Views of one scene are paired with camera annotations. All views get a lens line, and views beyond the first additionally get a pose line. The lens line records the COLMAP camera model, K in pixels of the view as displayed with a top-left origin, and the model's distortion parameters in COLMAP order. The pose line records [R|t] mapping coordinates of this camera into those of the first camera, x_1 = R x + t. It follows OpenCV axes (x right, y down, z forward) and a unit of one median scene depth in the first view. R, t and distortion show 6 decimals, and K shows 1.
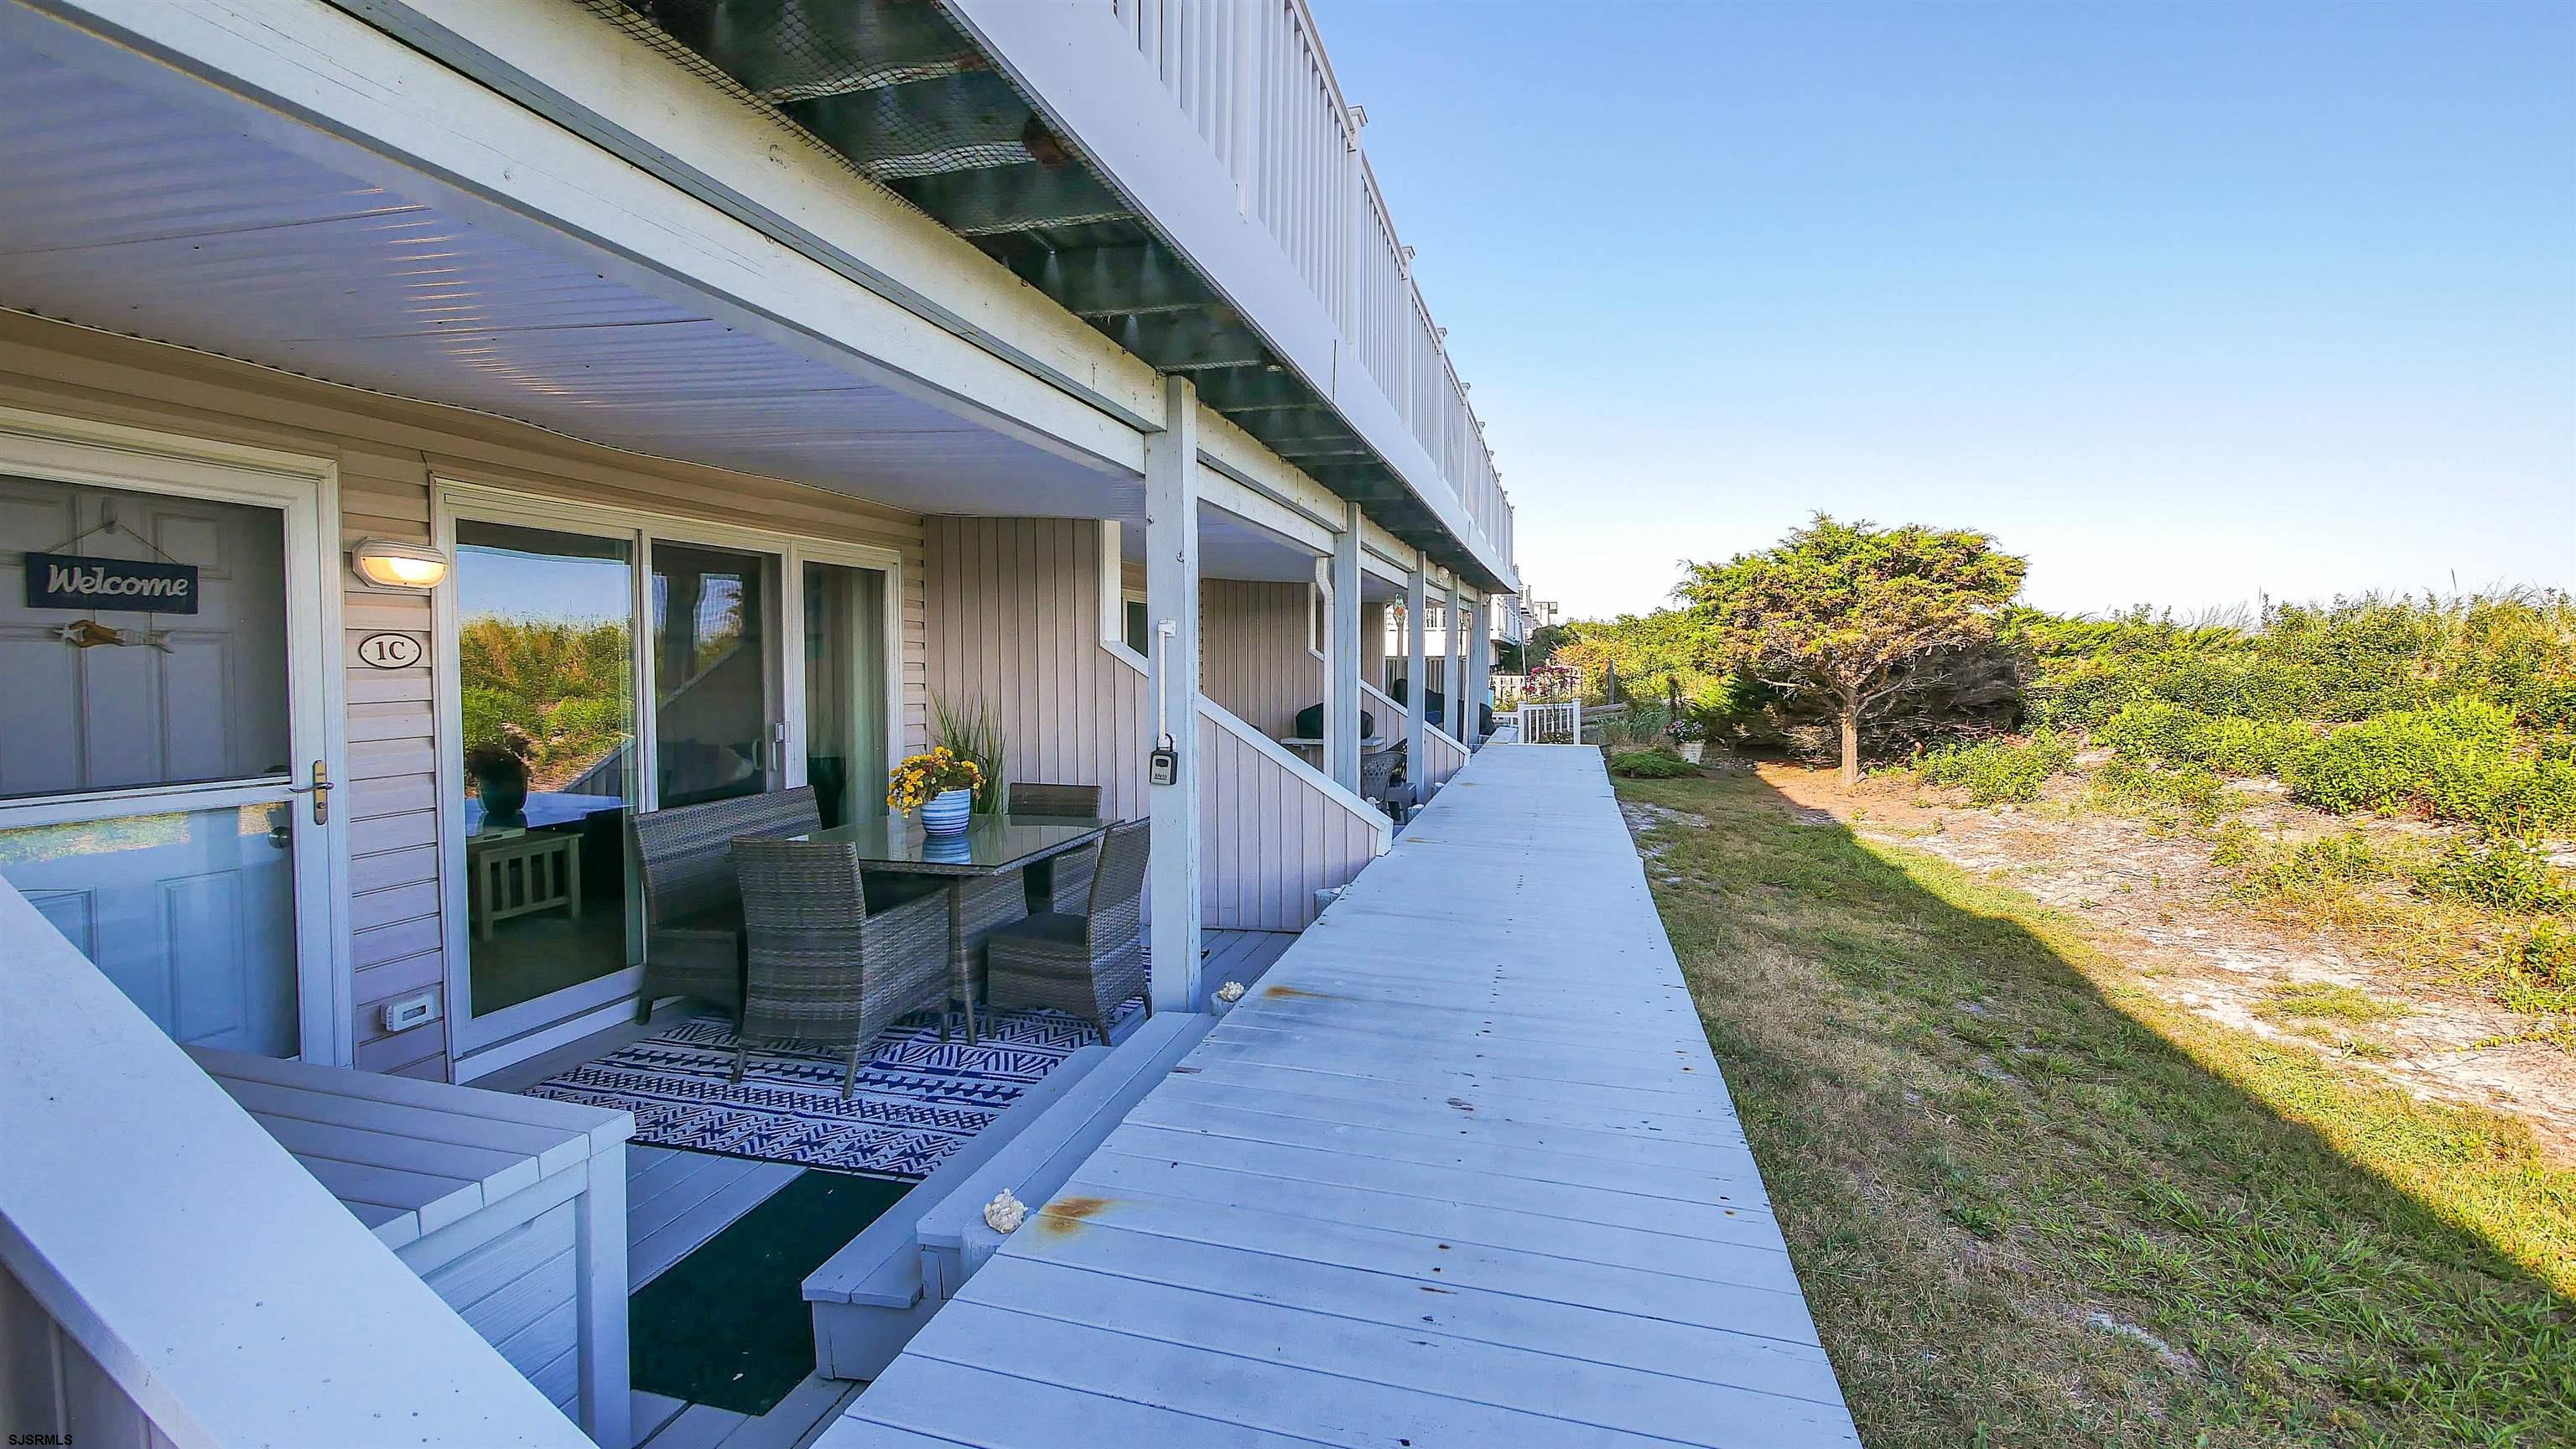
lens RADIAL K [[1061.0, 0, 1283.0], [0, 1061.0, 714.1], [0, 0, 1]] dist [-0.001180, 0.000085]
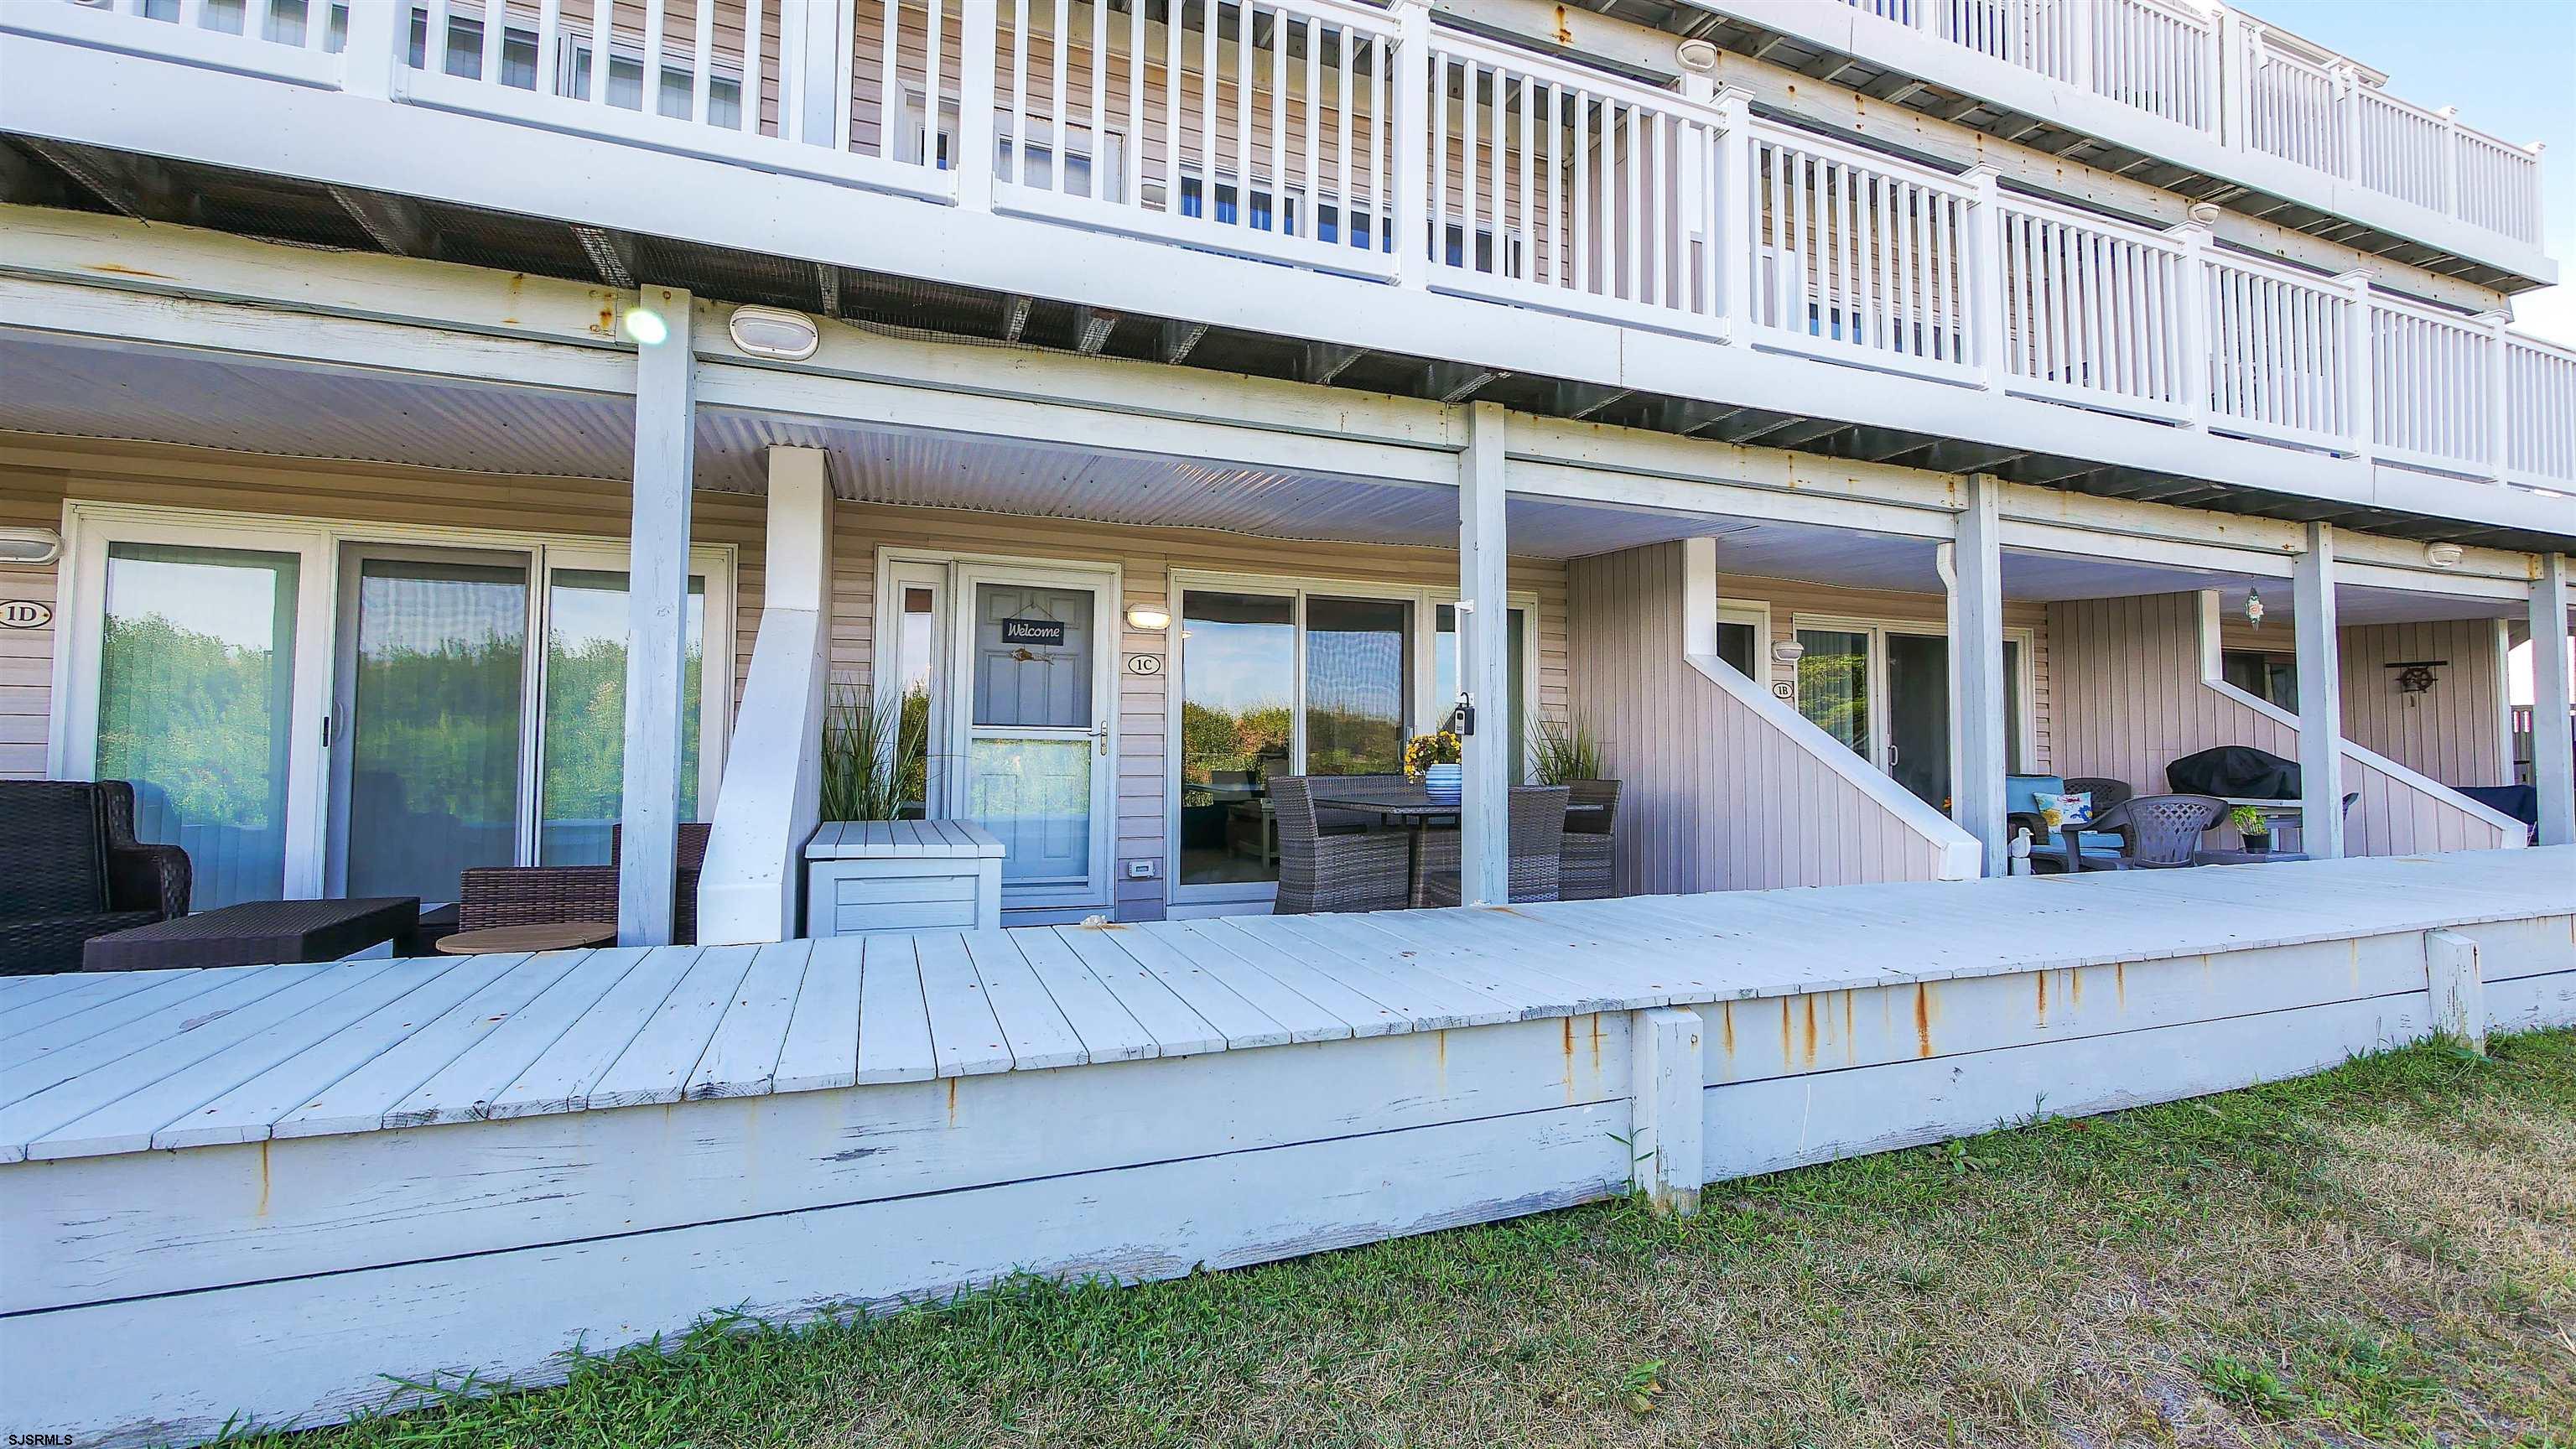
lens RADIAL K [[1061.0, 0, 1289.3], [0, 1061.0, 707.8], [0, 0, 1]] dist [-0.001180, 0.000085]
pose [[0.599085, -0.032886, -0.800010, 0.752353], [-0.044667, 0.996228, -0.074400, 0.137043], [0.799438, 0.080306, 0.595356, 0.129130]]
